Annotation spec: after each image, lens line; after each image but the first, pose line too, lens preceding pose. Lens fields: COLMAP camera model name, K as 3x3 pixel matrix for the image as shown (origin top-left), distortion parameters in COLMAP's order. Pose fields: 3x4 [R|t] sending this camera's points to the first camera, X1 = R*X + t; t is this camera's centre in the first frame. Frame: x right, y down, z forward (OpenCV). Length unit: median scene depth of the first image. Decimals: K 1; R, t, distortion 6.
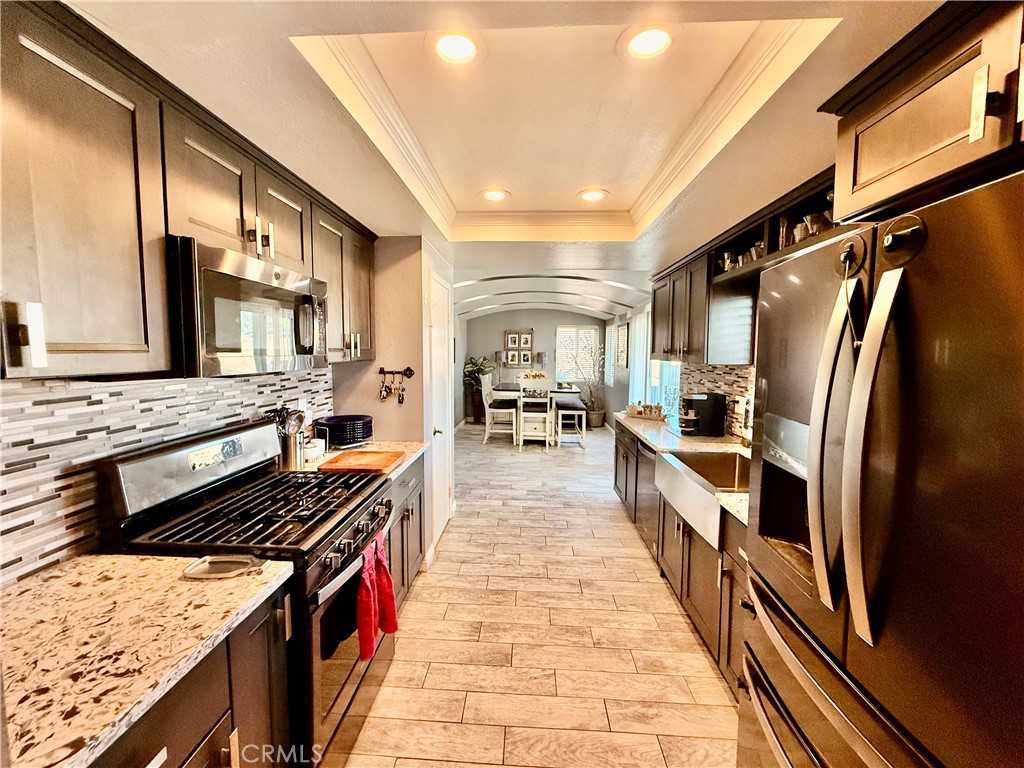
lens RADIAL K [[409.1, 0, 511.4], [0, 409.1, 387.6], [0, 0, 1]] dist [0.000046, 0.000471]
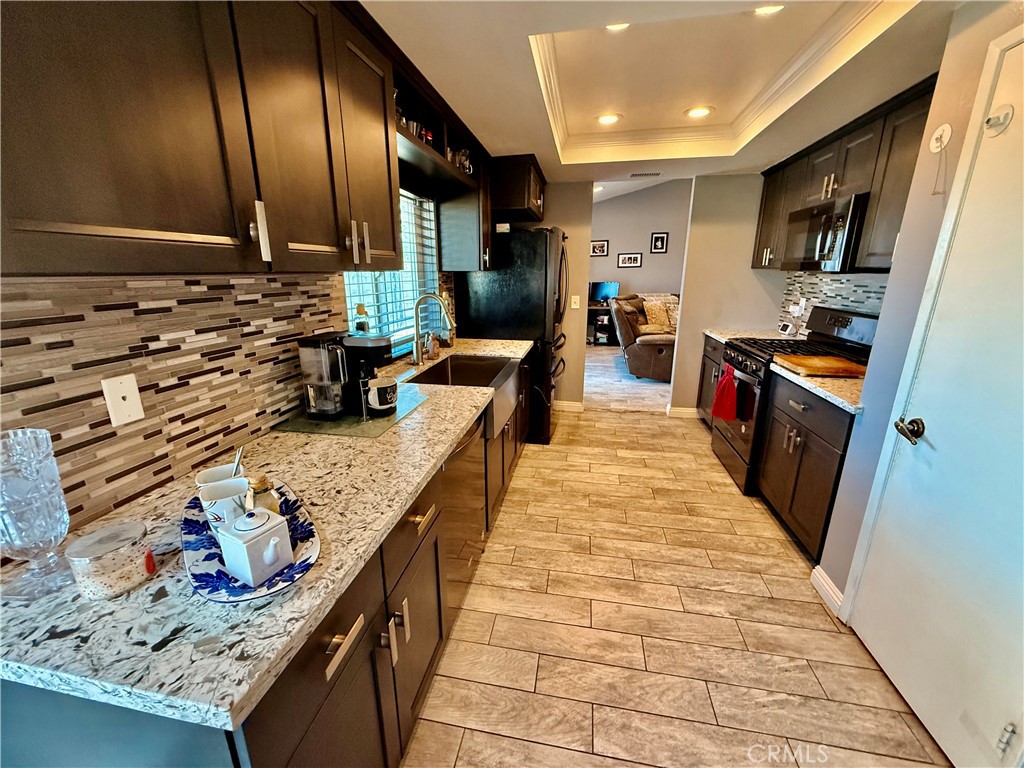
lens RADIAL K [[409.1, 0, 511.4], [0, 409.1, 379.7], [0, 0, 1]] dist [0.000046, 0.000471]
pose [[-0.990828, -0.040185, 0.129012, 0.218062], [0.006709, 0.938948, 0.343992, -0.112369], [-0.134959, 0.341703, -0.930067, 1.565709]]
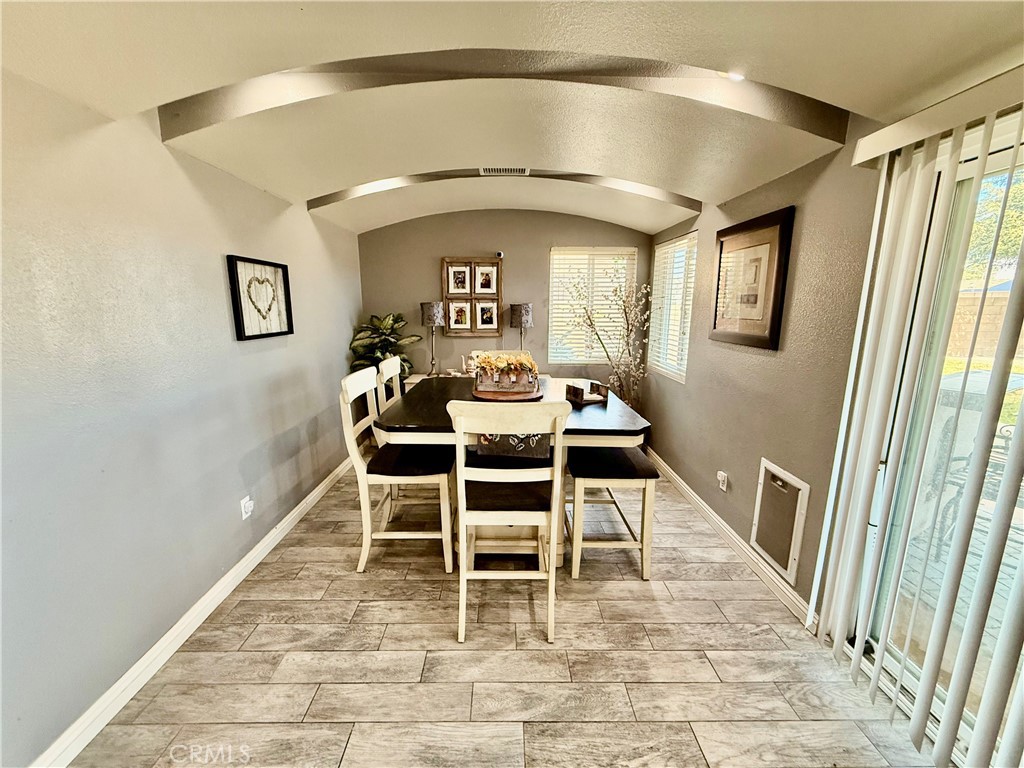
lens RADIAL K [[409.1, 0, 510.2], [0, 409.1, 386.9], [0, 0, 1]] dist [0.000046, 0.000471]
pose [[0.998022, -0.019100, 0.059893, 0.035220], [0.012720, 0.994375, 0.105151, -0.043036], [-0.061564, -0.104181, 0.992651, 0.553056]]
